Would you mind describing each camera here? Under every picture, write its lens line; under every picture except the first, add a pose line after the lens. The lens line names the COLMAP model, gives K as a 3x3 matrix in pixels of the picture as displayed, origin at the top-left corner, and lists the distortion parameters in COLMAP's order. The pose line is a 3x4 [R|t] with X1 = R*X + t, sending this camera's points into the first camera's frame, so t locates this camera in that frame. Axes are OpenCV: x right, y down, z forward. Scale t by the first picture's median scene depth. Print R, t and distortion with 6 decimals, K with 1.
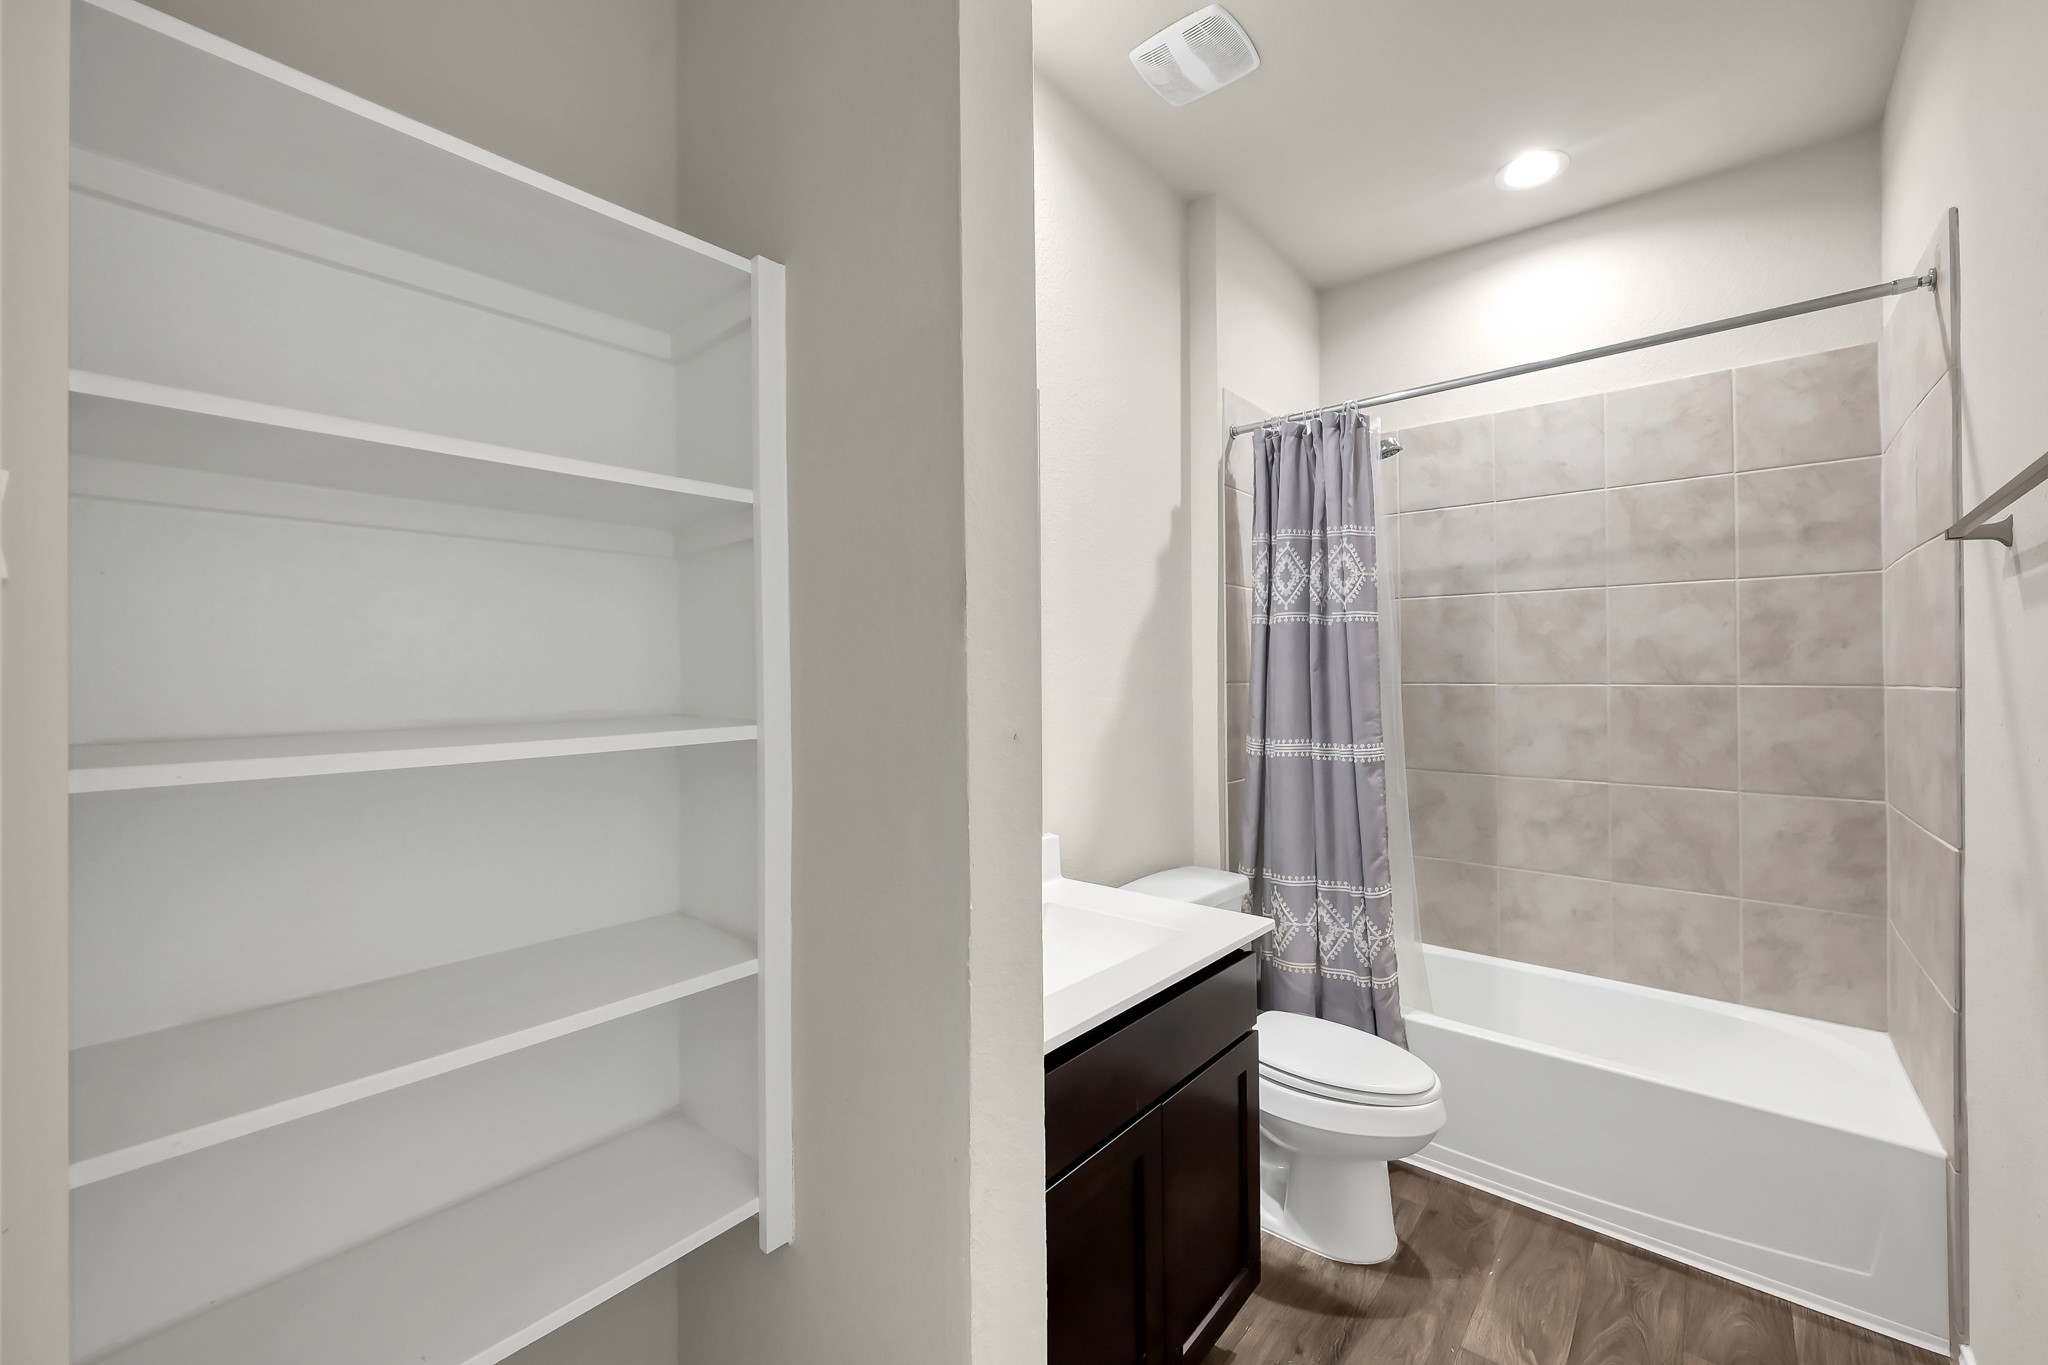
lens RADIAL K [[813.4, 0, 1025.5], [0, 813.4, 671.0], [0, 0, 1]] dist [-0.002175, 0.000400]
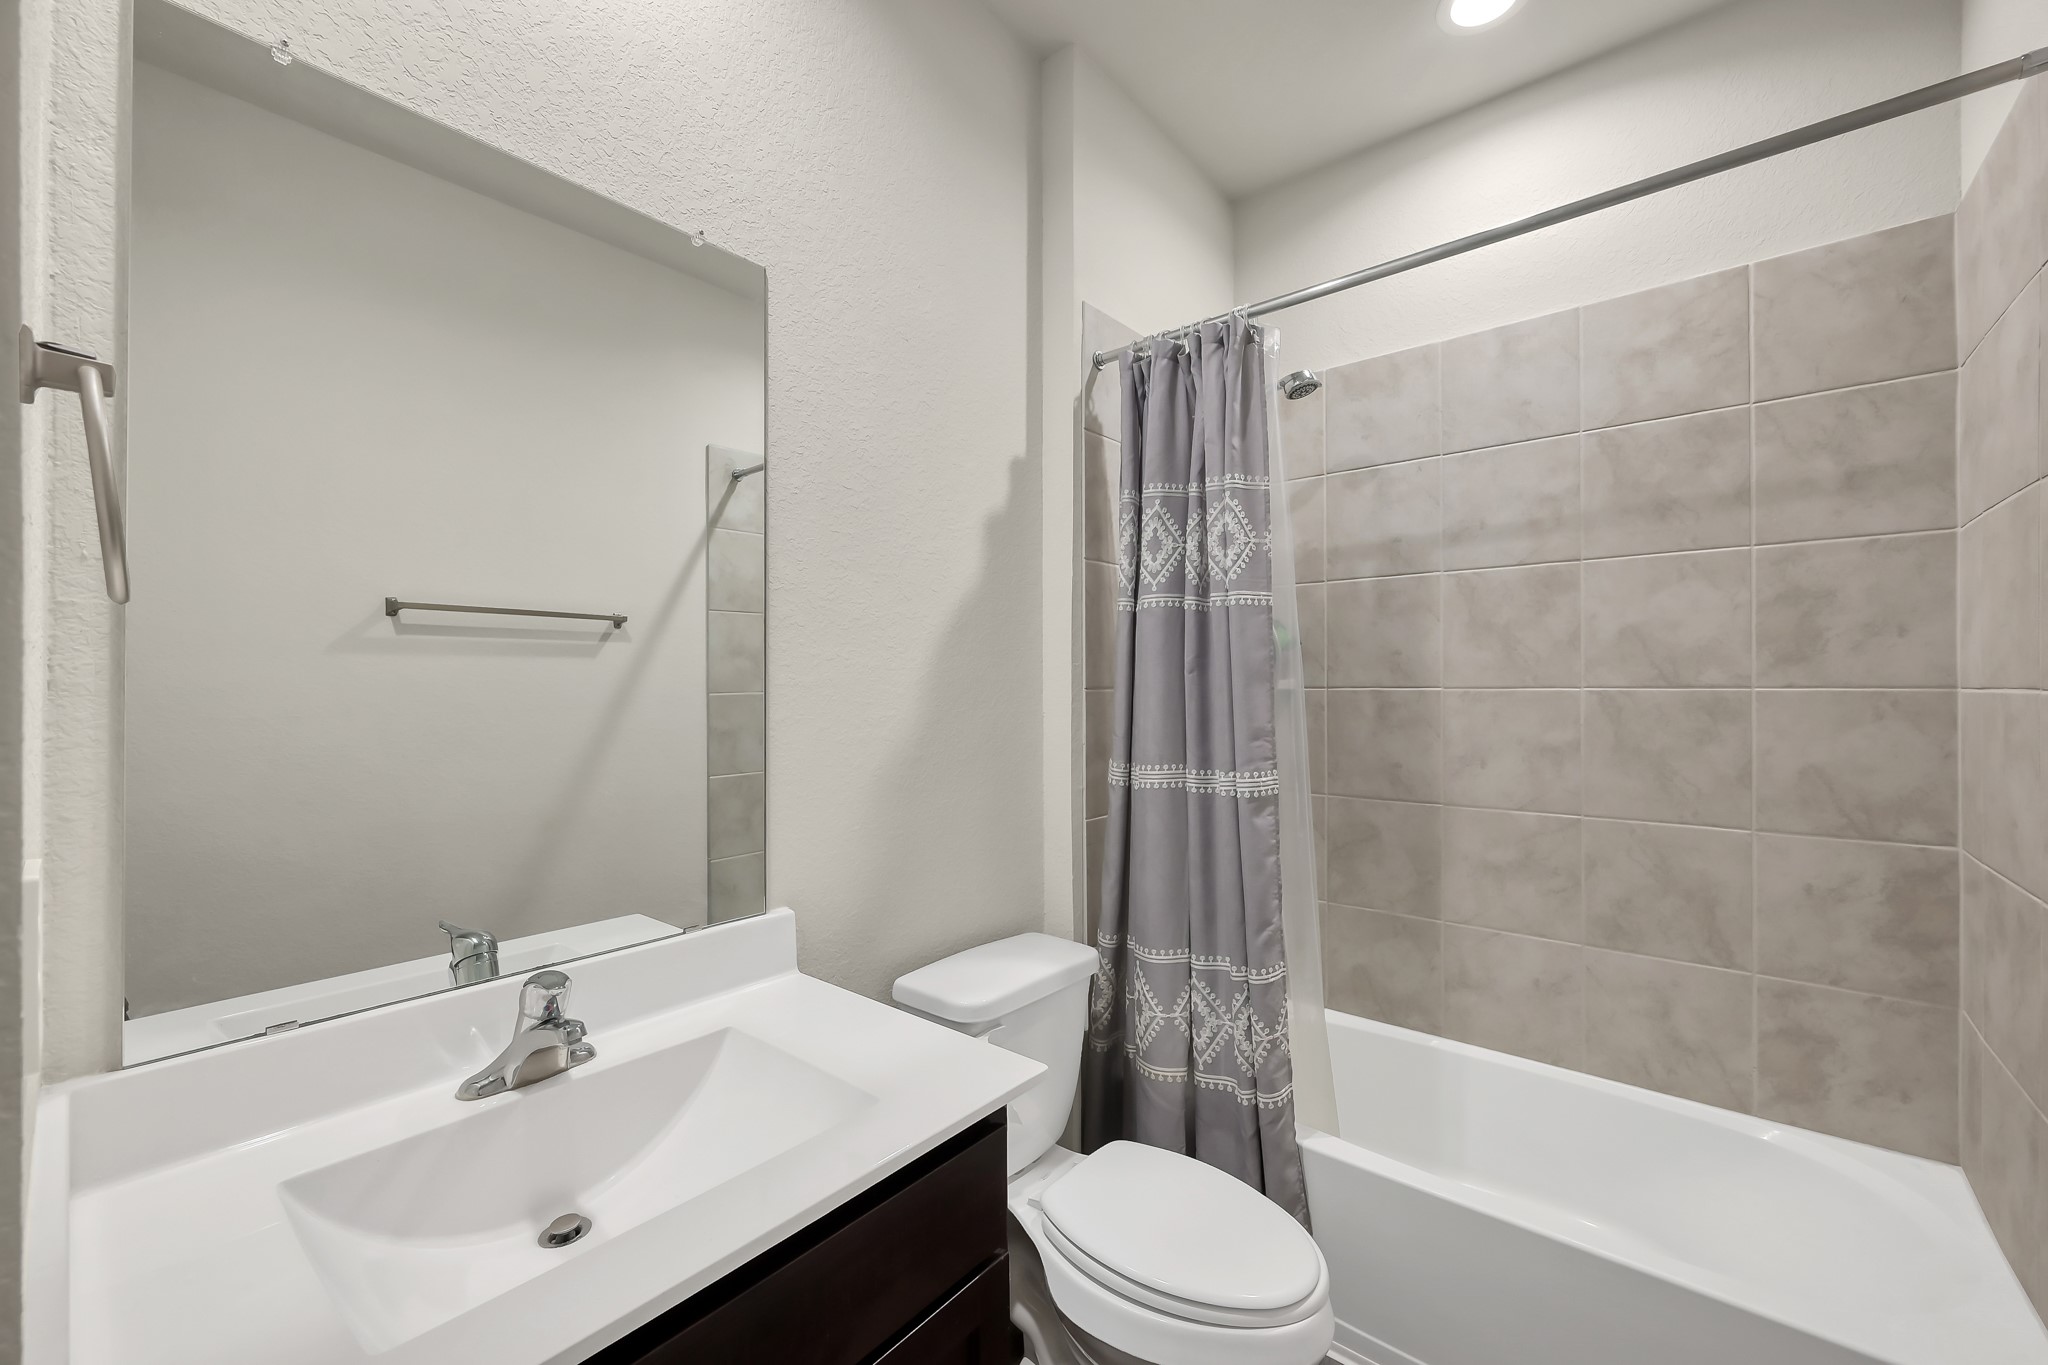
lens RADIAL K [[813.4, 0, 1024.3], [0, 813.4, 691.5], [0, 0, 1]] dist [-0.002175, 0.000400]
pose [[0.999898, -0.006683, 0.012602, 0.194801], [0.006436, 0.999788, 0.019543, 0.001547], [-0.012730, -0.019460, 0.999730, 0.258481]]
